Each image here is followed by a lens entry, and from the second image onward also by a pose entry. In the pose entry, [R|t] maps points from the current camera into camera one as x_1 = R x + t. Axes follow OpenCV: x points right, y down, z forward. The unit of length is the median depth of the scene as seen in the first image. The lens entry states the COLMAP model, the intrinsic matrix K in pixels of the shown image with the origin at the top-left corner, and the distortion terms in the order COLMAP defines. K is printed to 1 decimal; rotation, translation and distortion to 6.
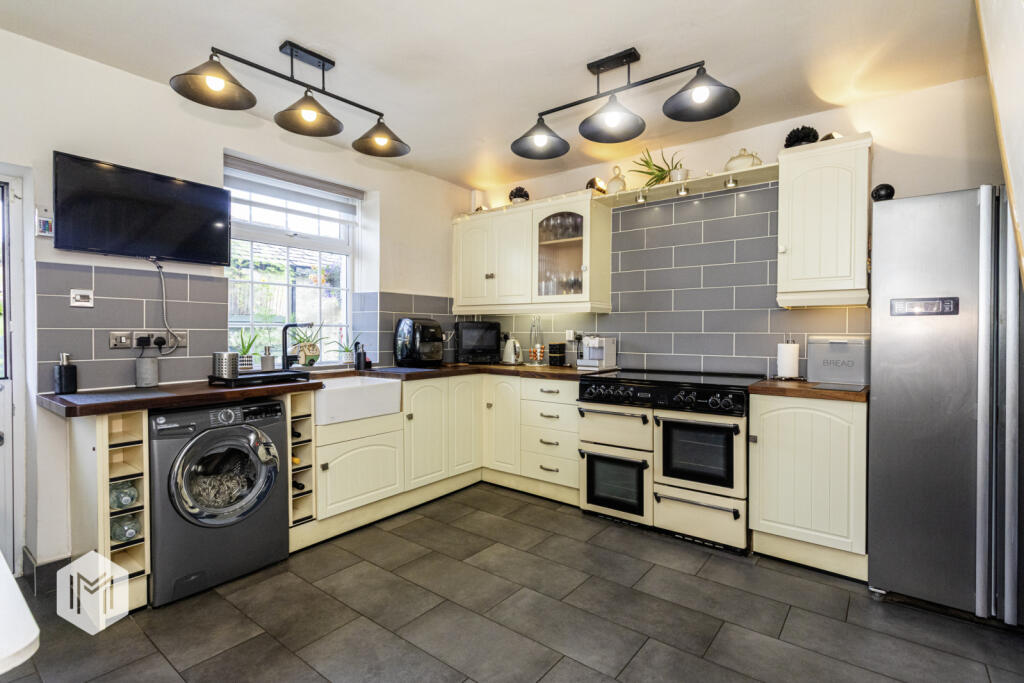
lens RADIAL K [[492.6, 0, 508.6], [0, 492.6, 338.2], [0, 0, 1]] dist [-0.000407, -0.000284]
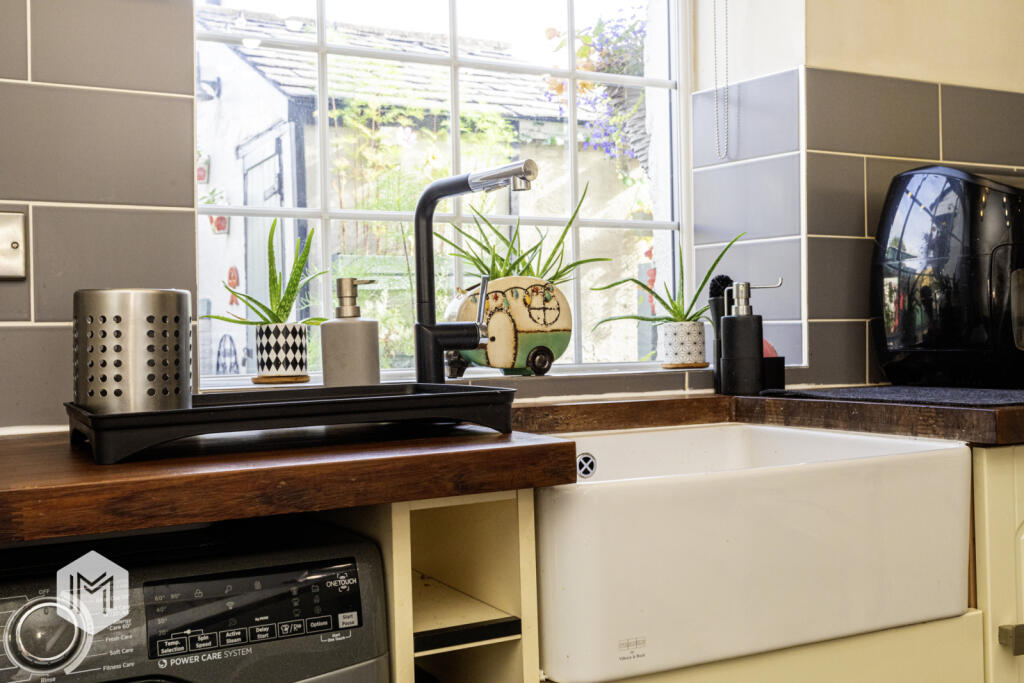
lens RADIAL K [[1178.3, 0, 512.0], [0, 1178.3, 341.5], [0, 0, 1]] dist [0.012309, 0.008317]
pose [[0.908915, -0.011608, -0.416820, -0.171182], [0.011056, 0.999932, -0.003739, 0.041068], [0.416835, -0.001209, 0.908981, 0.466915]]
